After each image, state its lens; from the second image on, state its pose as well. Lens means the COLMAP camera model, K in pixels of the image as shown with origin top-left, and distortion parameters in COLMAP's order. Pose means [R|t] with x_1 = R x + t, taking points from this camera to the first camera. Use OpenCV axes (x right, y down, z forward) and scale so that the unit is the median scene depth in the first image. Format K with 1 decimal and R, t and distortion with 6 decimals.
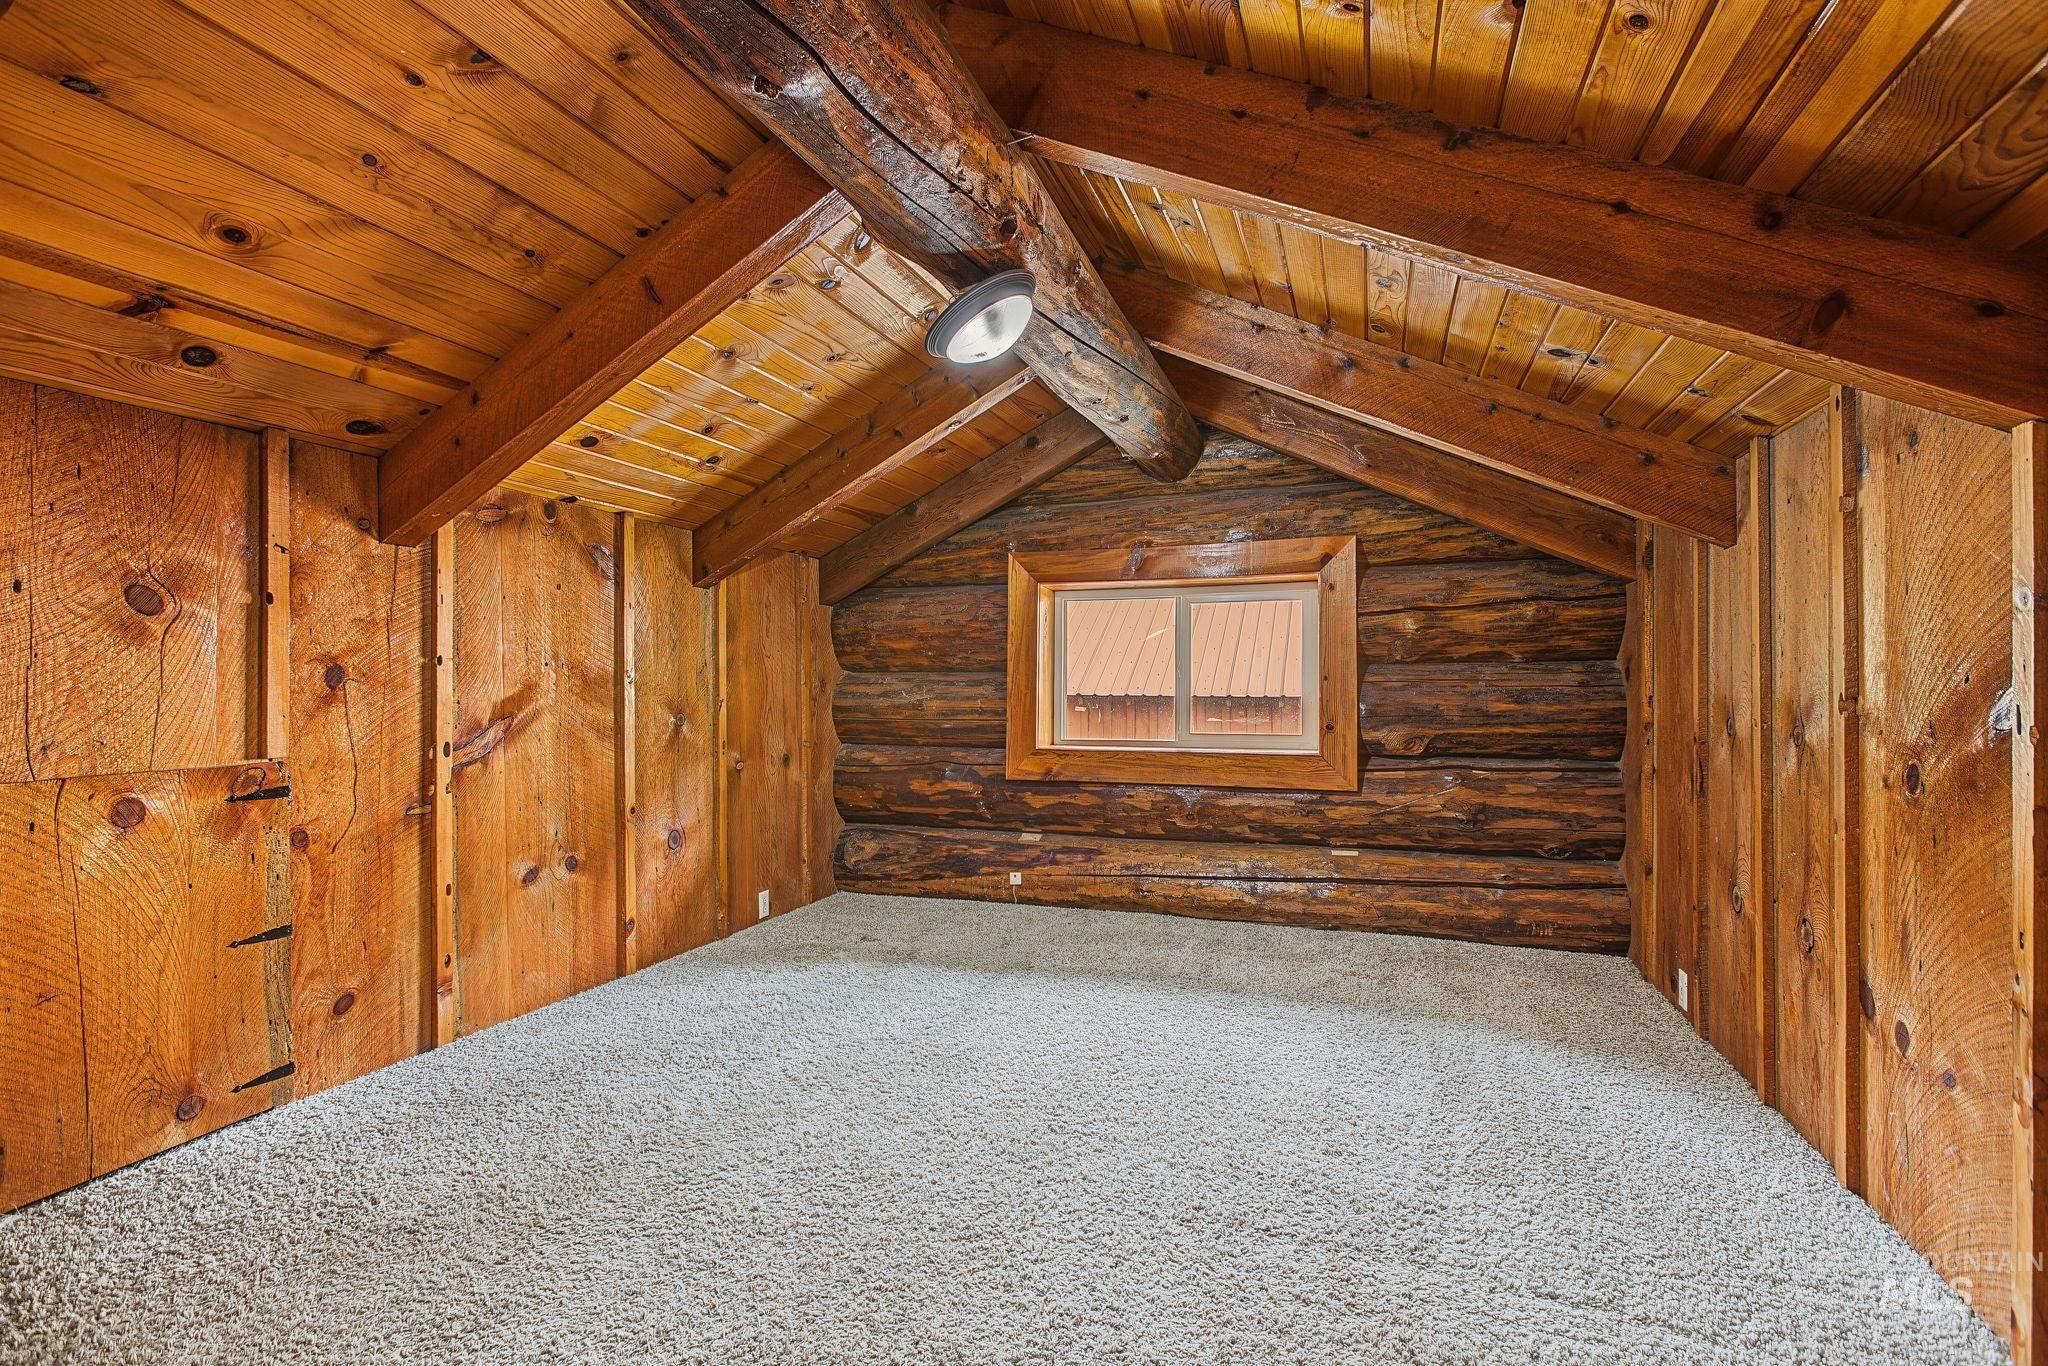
lens RADIAL K [[934.8, 0, 1024.0], [0, 934.8, 683.0], [0, 0, 1]] dist [-0.000696, -0.000260]
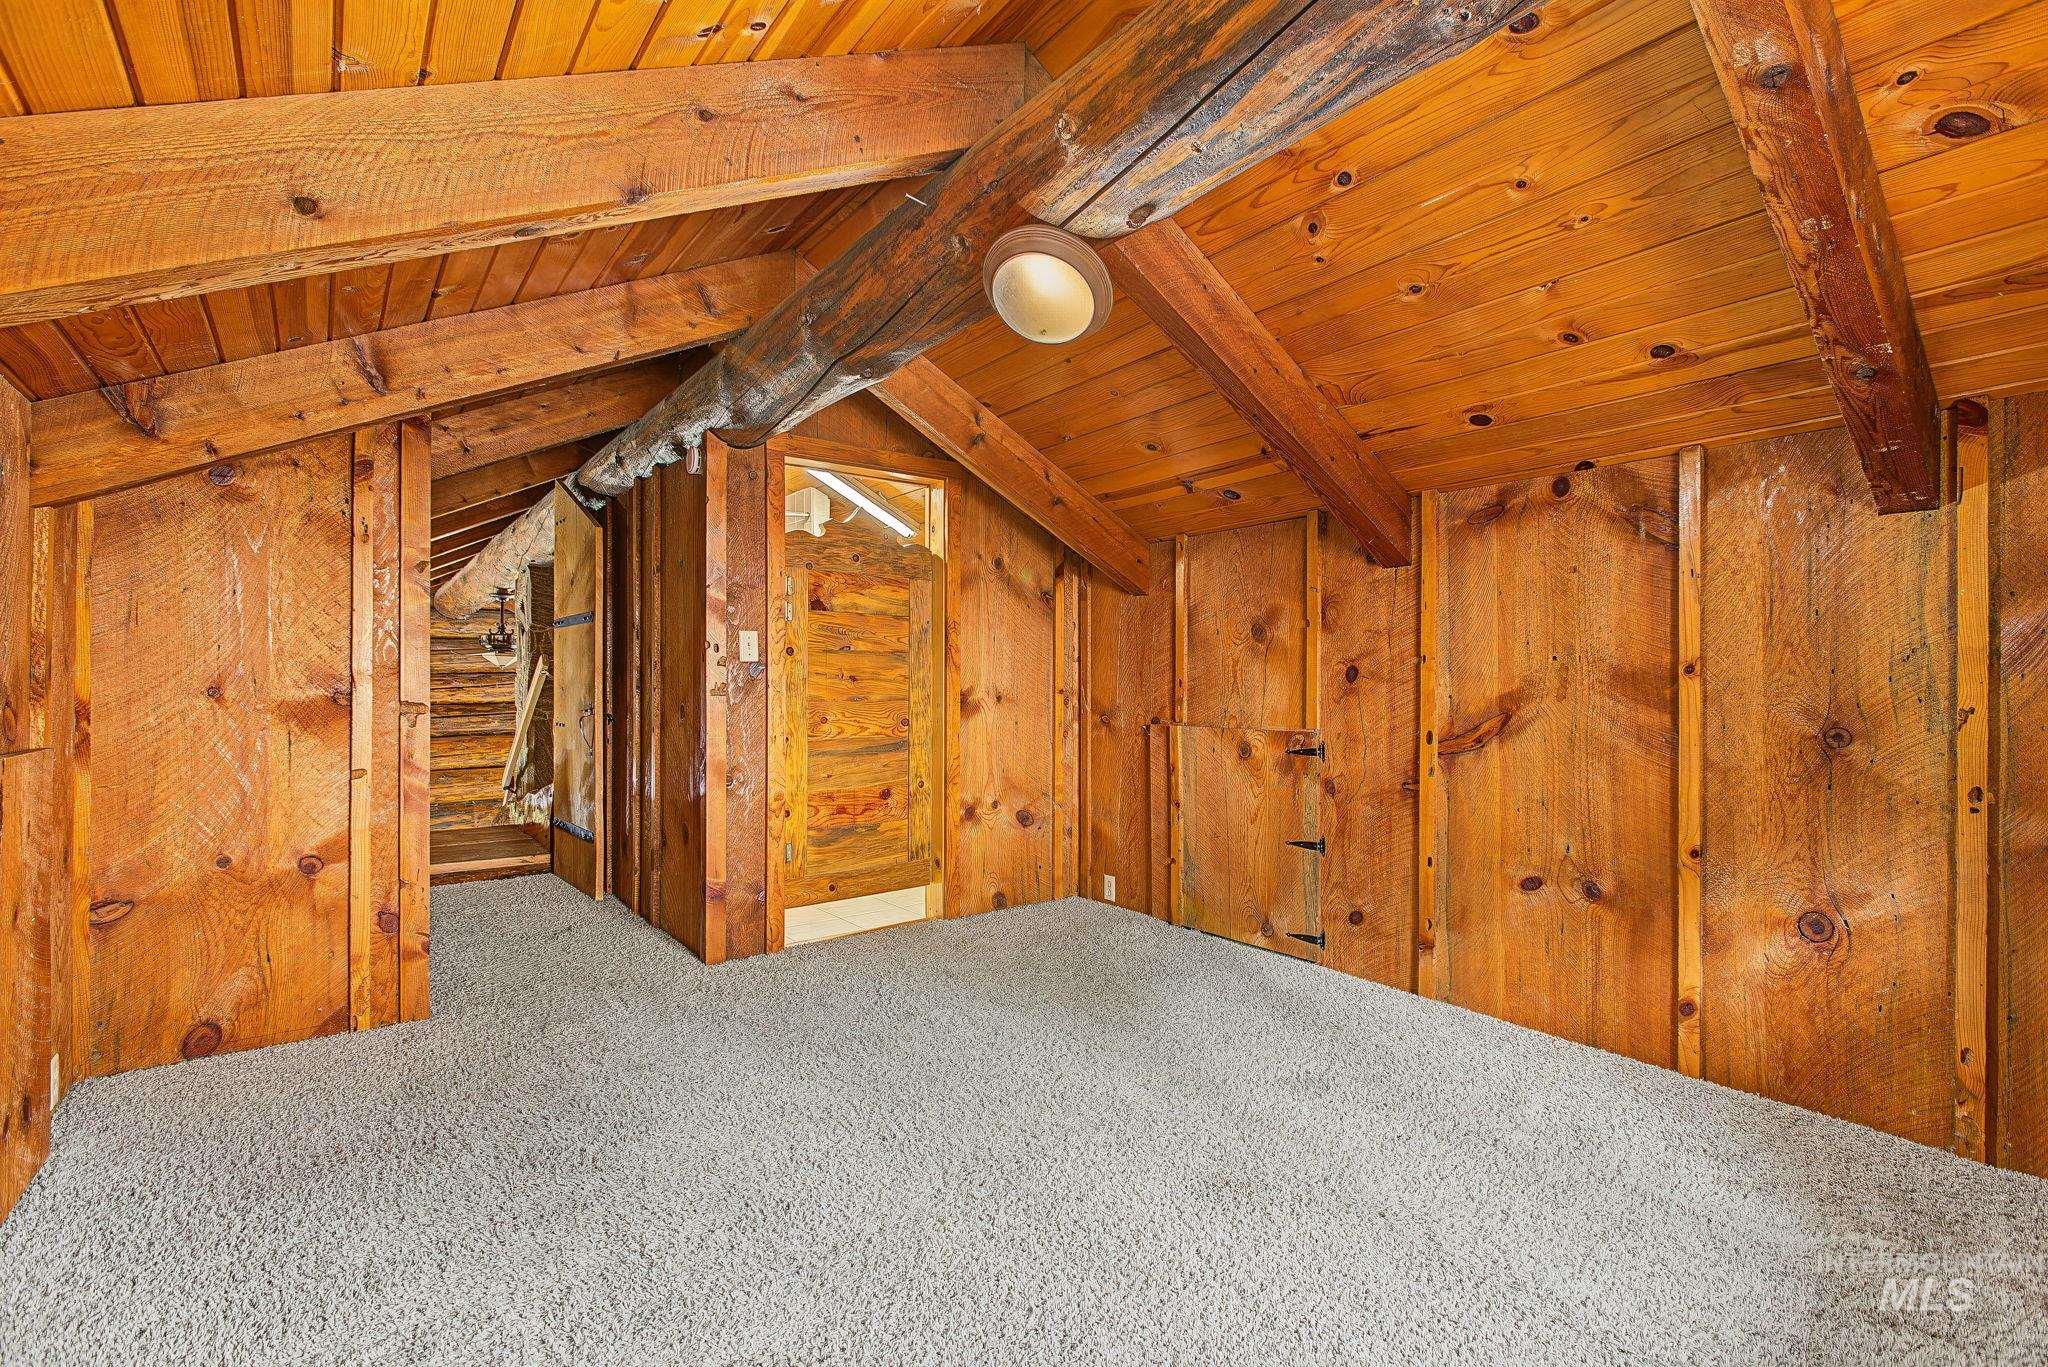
lens RADIAL K [[934.8, 0, 1024.0], [0, 934.8, 683.5], [0, 0, 1]] dist [-0.000696, -0.000260]
pose [[-0.542004, -0.001215, -0.840375, 0.599622], [-0.003023, 0.999995, 0.000504, 0.006015], [0.840370, 0.002814, -0.542005, 1.197907]]
